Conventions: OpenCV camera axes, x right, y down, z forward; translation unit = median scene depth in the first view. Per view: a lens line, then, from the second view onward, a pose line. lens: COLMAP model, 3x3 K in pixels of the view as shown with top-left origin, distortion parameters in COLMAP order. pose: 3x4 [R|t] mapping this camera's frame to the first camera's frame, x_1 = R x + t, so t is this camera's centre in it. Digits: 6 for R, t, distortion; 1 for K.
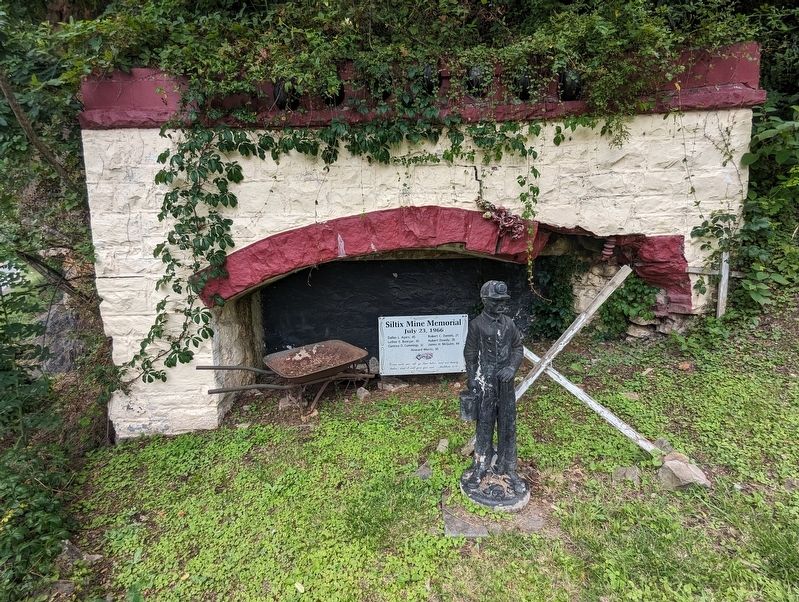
lens RADIAL K [[371.0, 0, 401.5], [0, 371.0, 305.5], [0, 0, 1]] dist [-0.000716, -0.000155]
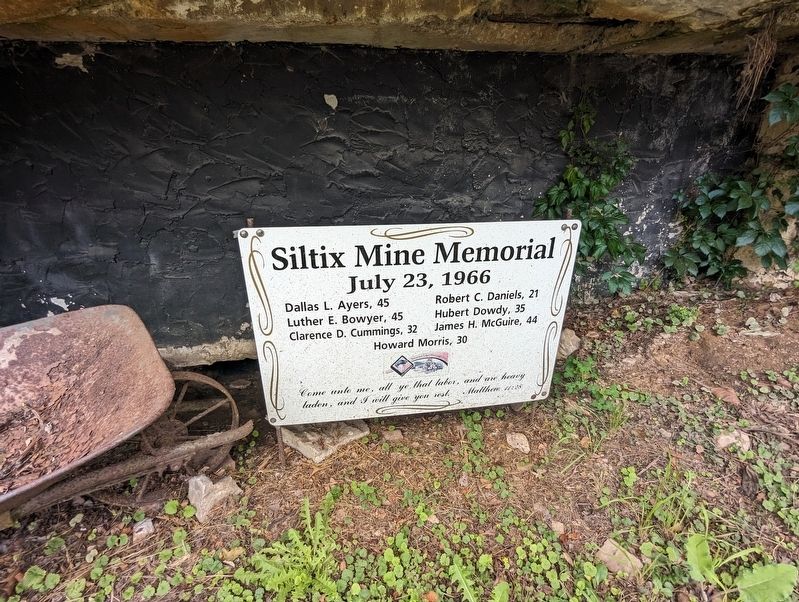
lens RADIAL K [[371.0, 0, 398.6], [0, 371.0, 297.1], [0, 0, 1]] dist [-0.000716, -0.000155]
pose [[0.997604, -0.004157, 0.069060, 0.021640], [-0.012137, 0.972199, 0.233841, 0.014591], [-0.068112, -0.234119, 0.969819, 0.640813]]
